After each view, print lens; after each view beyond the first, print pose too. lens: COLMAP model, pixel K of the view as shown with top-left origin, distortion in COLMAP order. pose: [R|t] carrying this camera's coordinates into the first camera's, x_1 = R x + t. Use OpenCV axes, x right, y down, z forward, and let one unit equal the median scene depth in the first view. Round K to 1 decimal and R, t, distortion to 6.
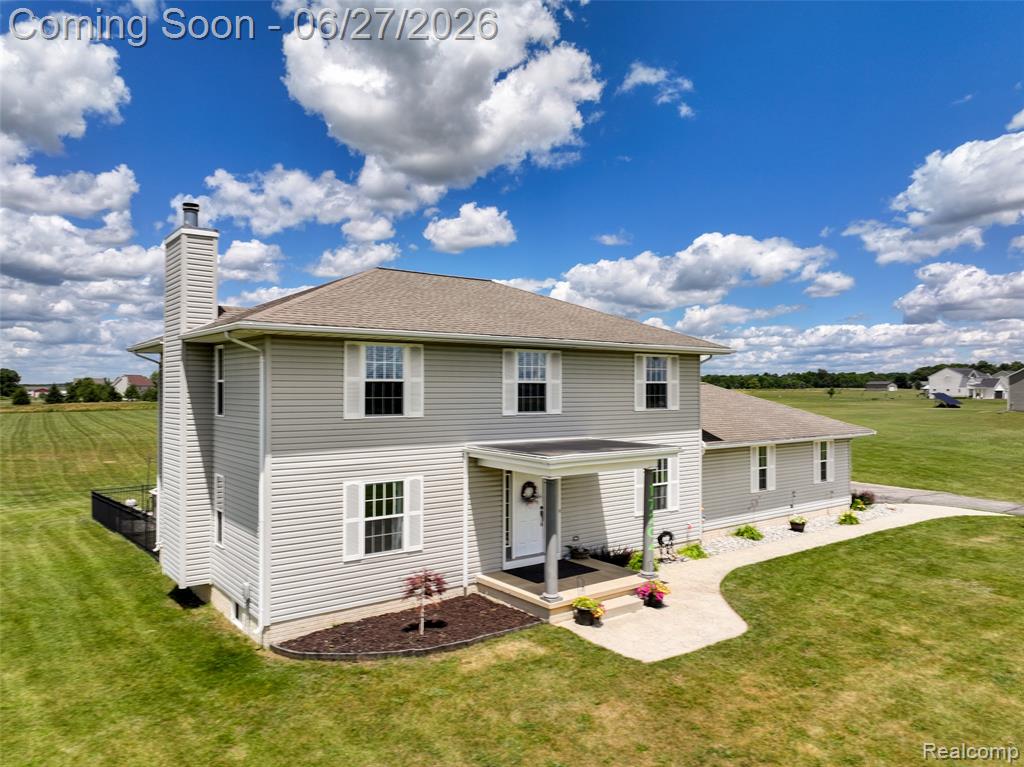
lens RADIAL K [[719.5, 0, 516.6], [0, 719.5, 384.0], [0, 0, 1]] dist [0.038262, -0.006085]
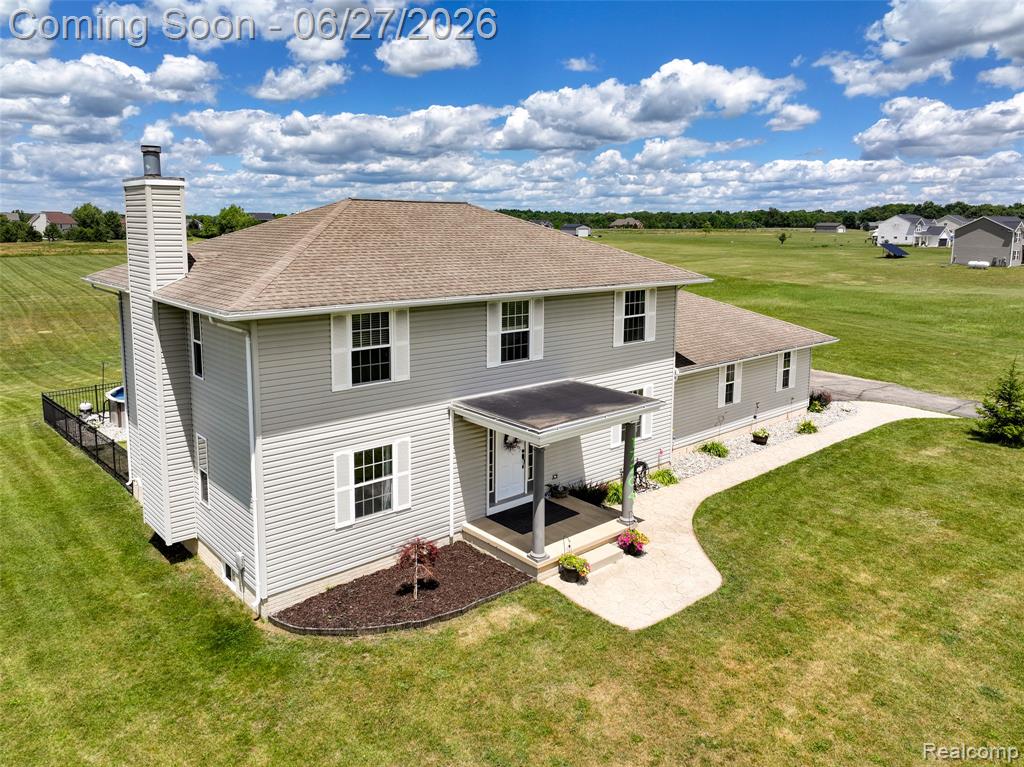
lens RADIAL K [[730.5, 0, 512.0], [0, 730.5, 383.5], [0, 0, 1]] dist [0.033844, -0.004373]
pose [[0.997532, 0.010263, 0.069460, -0.065874], [-0.025744, 0.973826, 0.225834, -0.180310], [-0.065325, -0.227064, 0.971686, 0.043280]]
